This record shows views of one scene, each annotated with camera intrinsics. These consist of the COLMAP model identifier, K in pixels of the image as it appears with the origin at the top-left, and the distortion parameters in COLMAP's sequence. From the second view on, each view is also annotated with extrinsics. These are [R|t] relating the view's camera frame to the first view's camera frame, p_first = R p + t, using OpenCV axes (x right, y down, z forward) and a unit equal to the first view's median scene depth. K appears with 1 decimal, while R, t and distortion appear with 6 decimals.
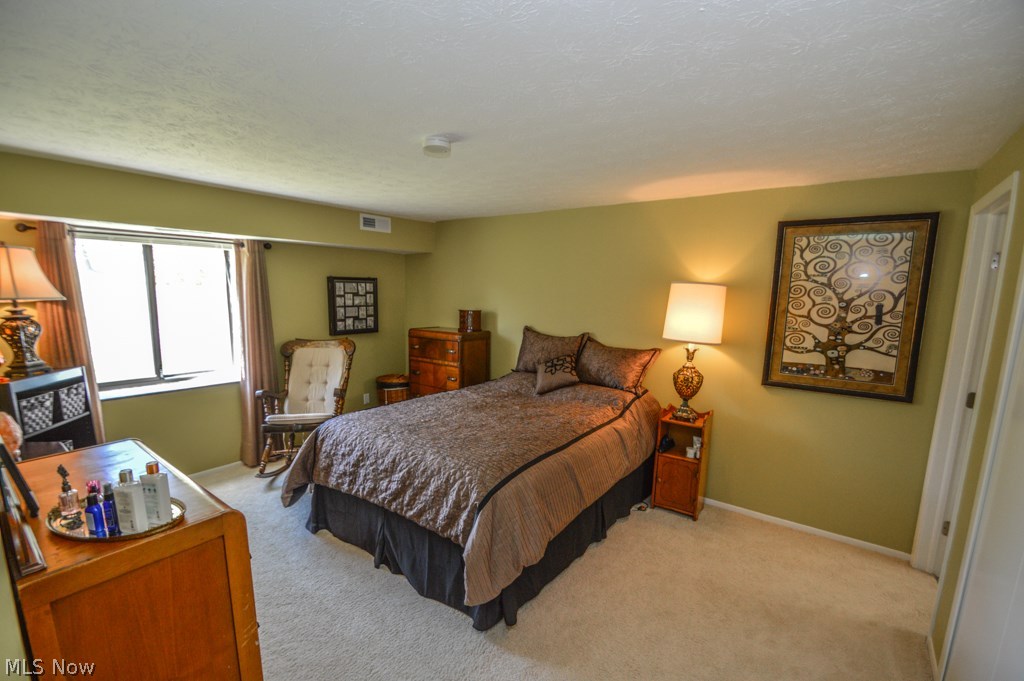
lens RADIAL K [[454.2, 0, 506.4], [0, 454.2, 359.3], [0, 0, 1]] dist [0.013850, -0.017299]
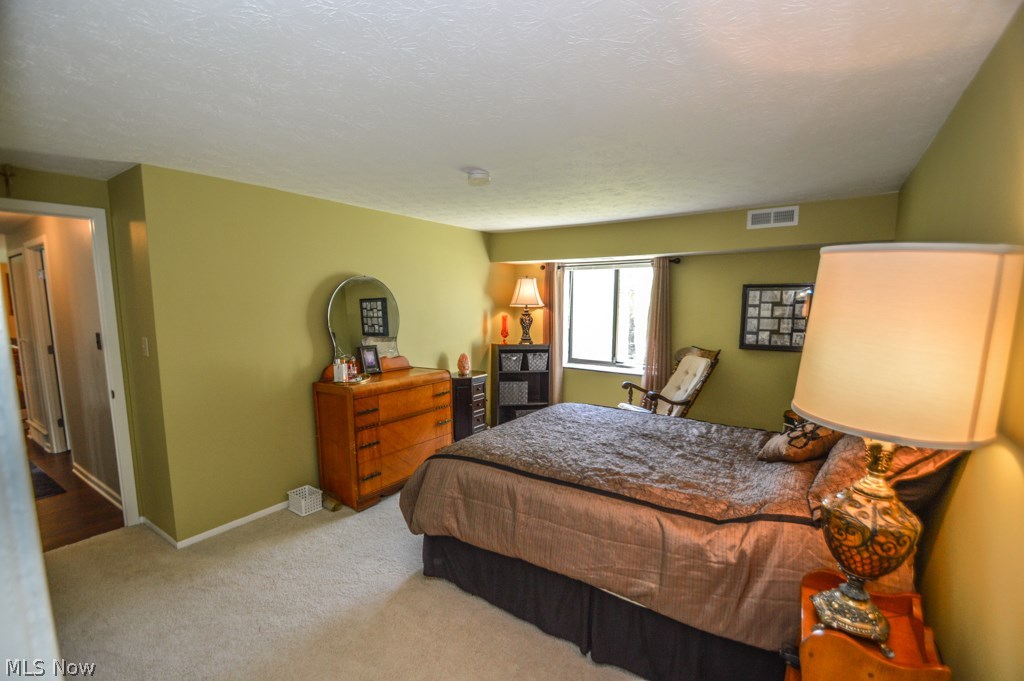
lens RADIAL K [[454.2, 0, 506.4], [0, 454.2, 359.3], [0, 0, 1]] dist [0.013850, -0.017299]
pose [[0.035714, 0.110932, -0.993186, 0.517038], [-0.154405, 0.982499, 0.104187, -0.053718], [0.987362, 0.149632, 0.052217, 0.487396]]
